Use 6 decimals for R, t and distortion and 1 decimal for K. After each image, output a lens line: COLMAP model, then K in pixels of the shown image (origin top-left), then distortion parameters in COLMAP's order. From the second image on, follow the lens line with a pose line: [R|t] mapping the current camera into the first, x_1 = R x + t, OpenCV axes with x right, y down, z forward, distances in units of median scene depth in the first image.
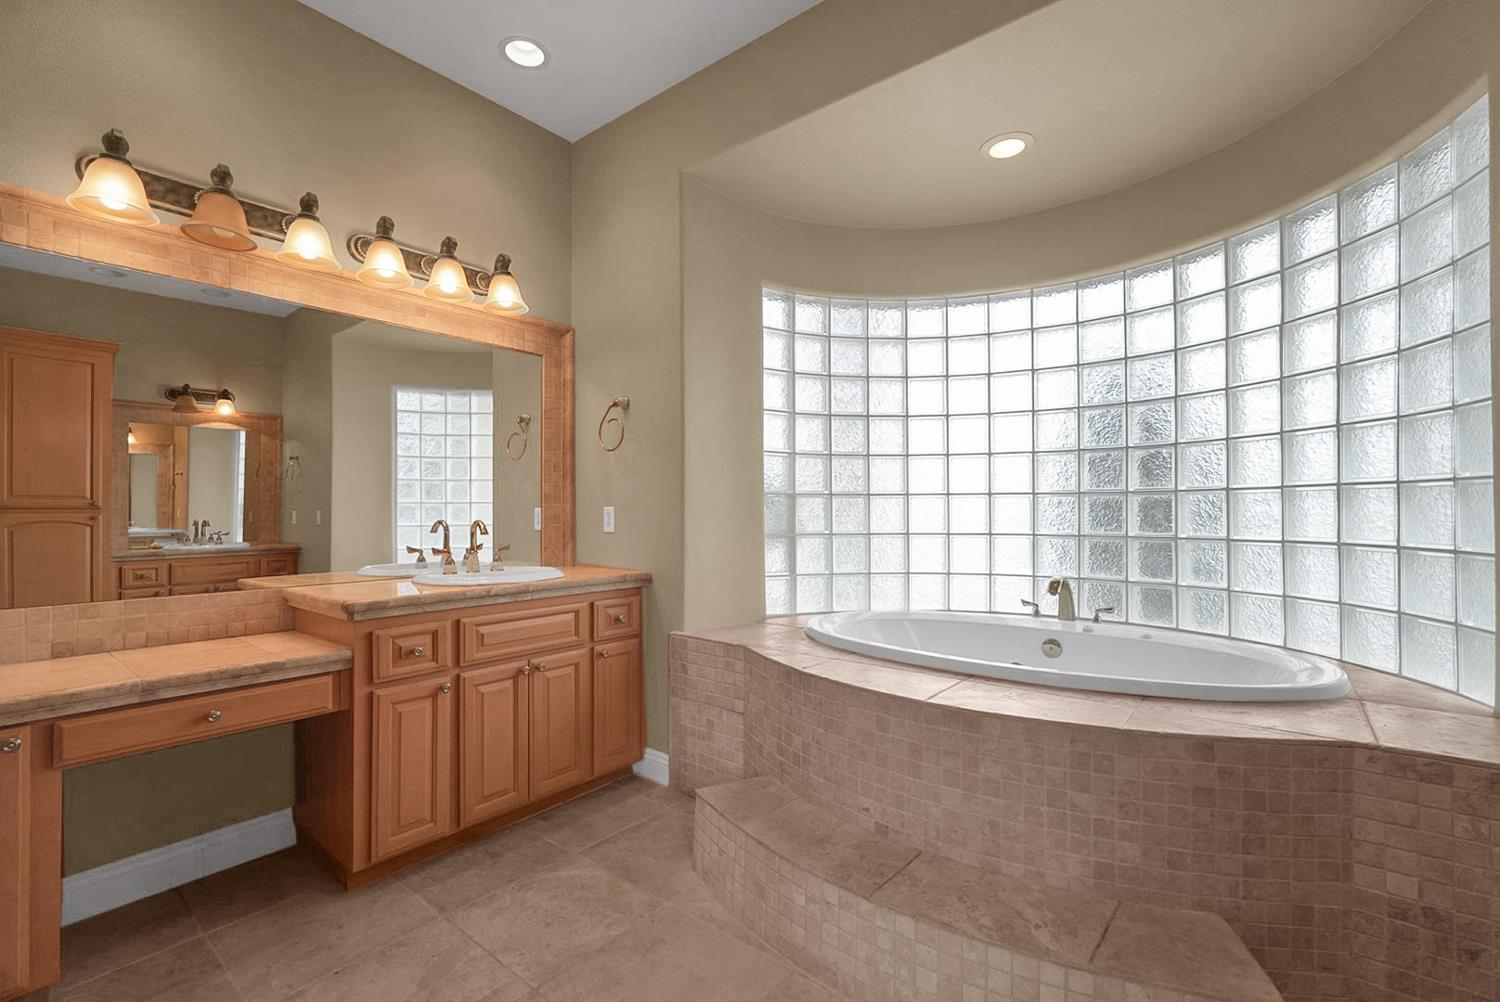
lens RADIAL K [[672.3, 0, 748.6], [0, 672.3, 503.1], [0, 0, 1]] dist [0.001032, 0.001698]
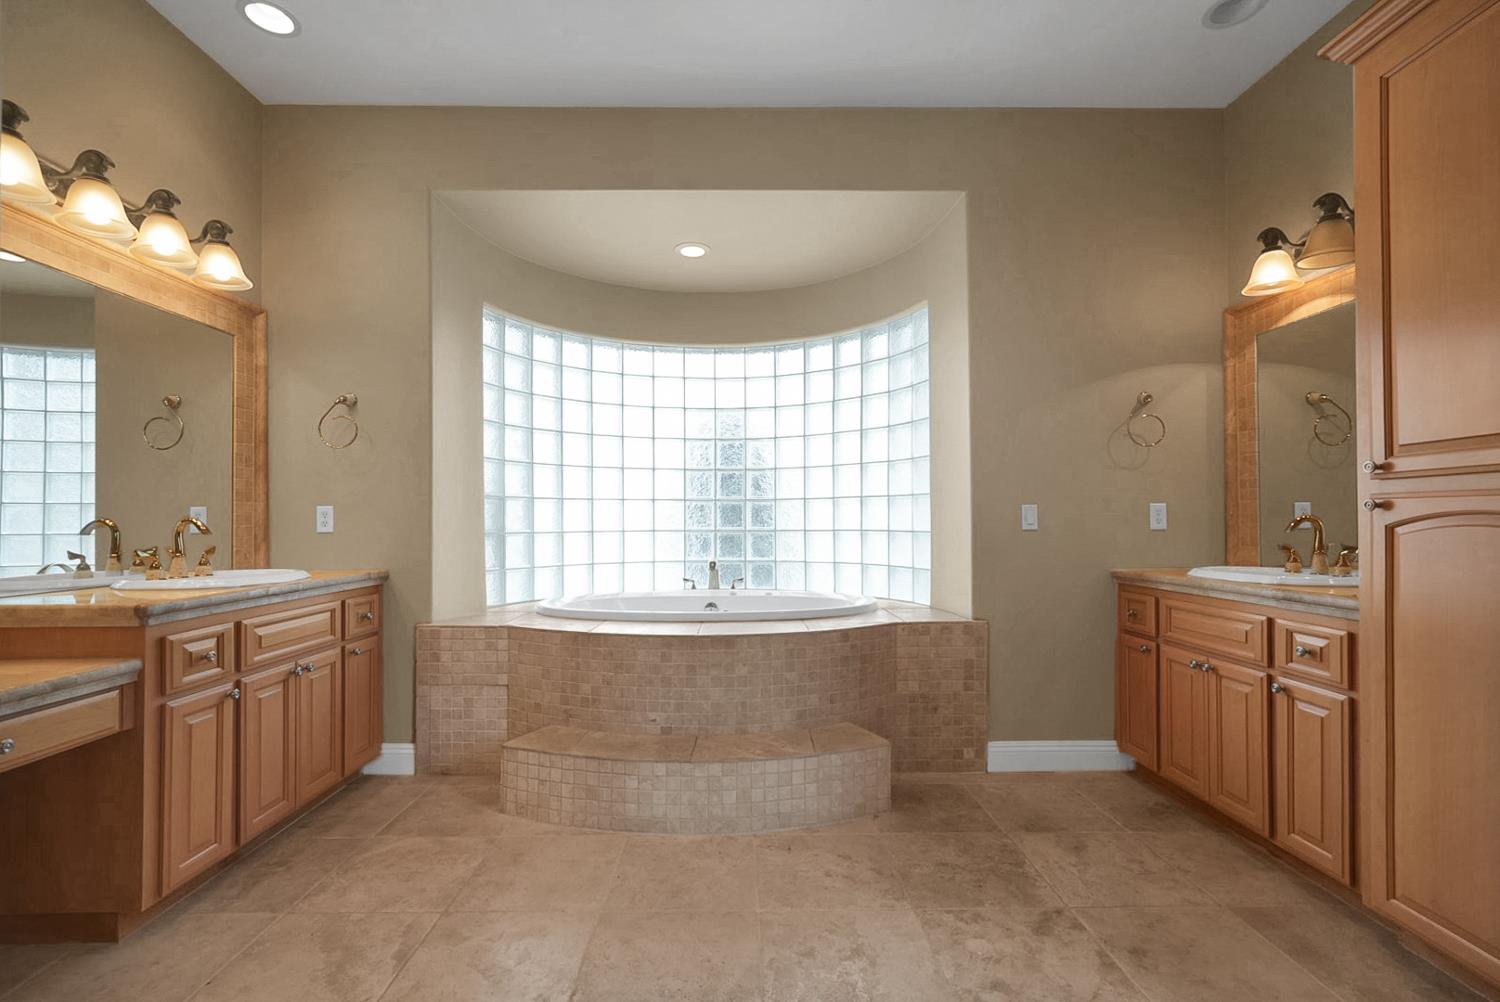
lens RADIAL K [[672.3, 0, 762.2], [0, 672.3, 513.3], [0, 0, 1]] dist [0.001032, 0.001698]
pose [[0.759680, 0.004088, 0.650284, -0.473229], [-0.002197, 0.999991, -0.003719, 0.024040], [-0.650293, 0.001397, 0.759682, -0.177092]]
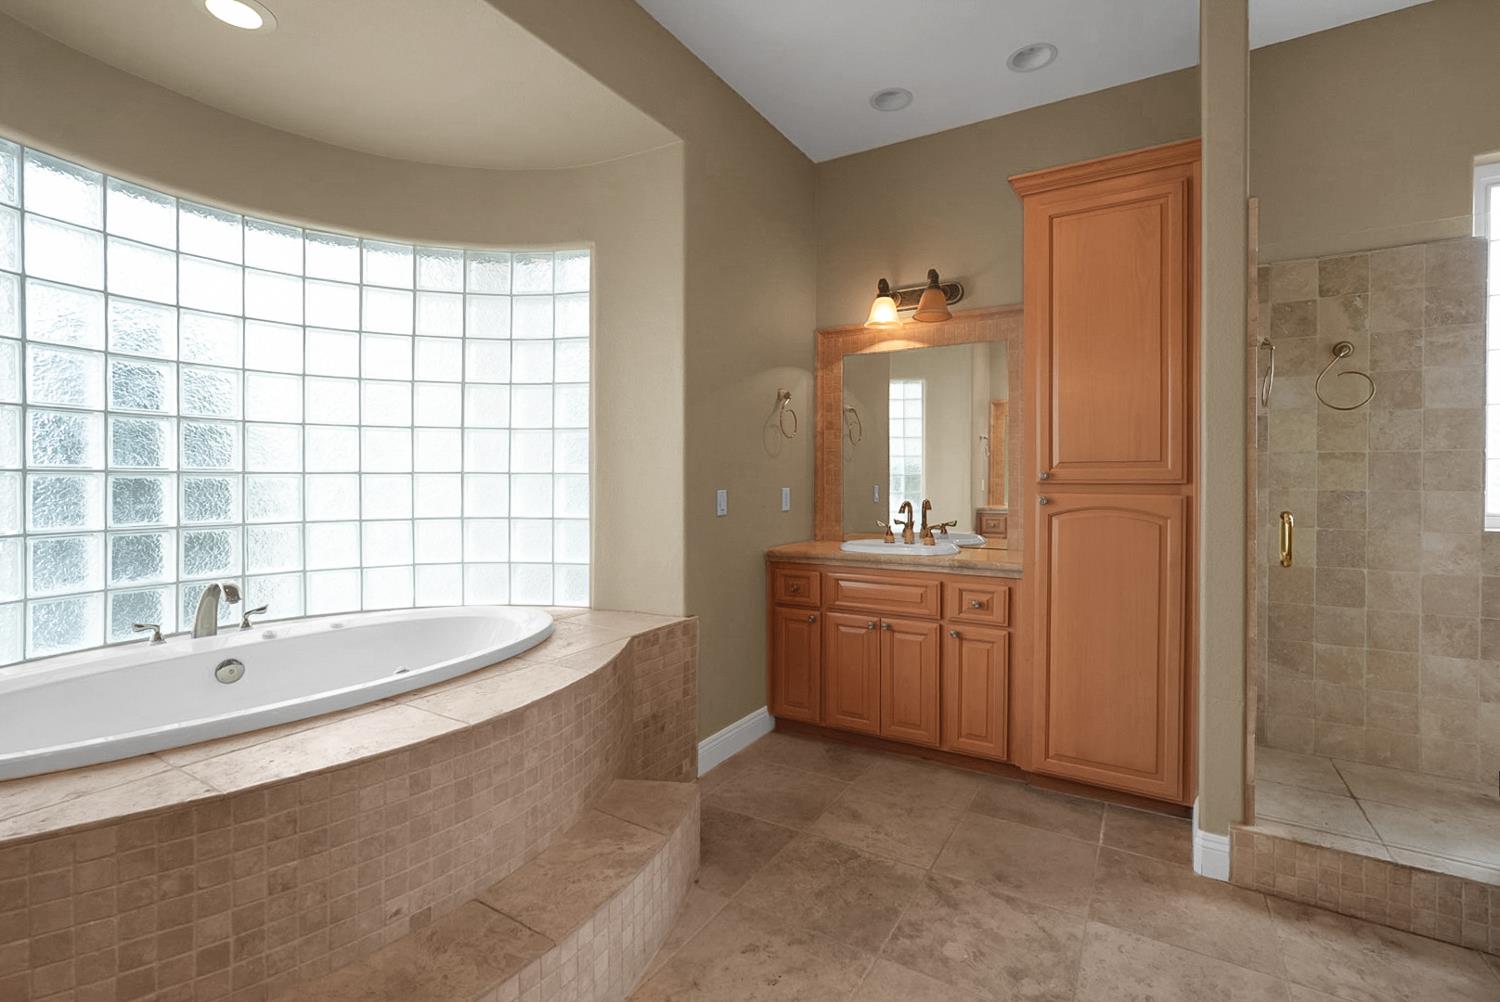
lens RADIAL K [[672.3, 0, 775.1], [0, 672.3, 481.6], [0, 0, 1]] dist [0.001032, 0.001698]
pose [[-0.142436, -0.003624, 0.989797, -0.512906], [-0.012906, 0.999915, 0.001803, -0.020127], [-0.989720, -0.012518, -0.142471, 0.585494]]
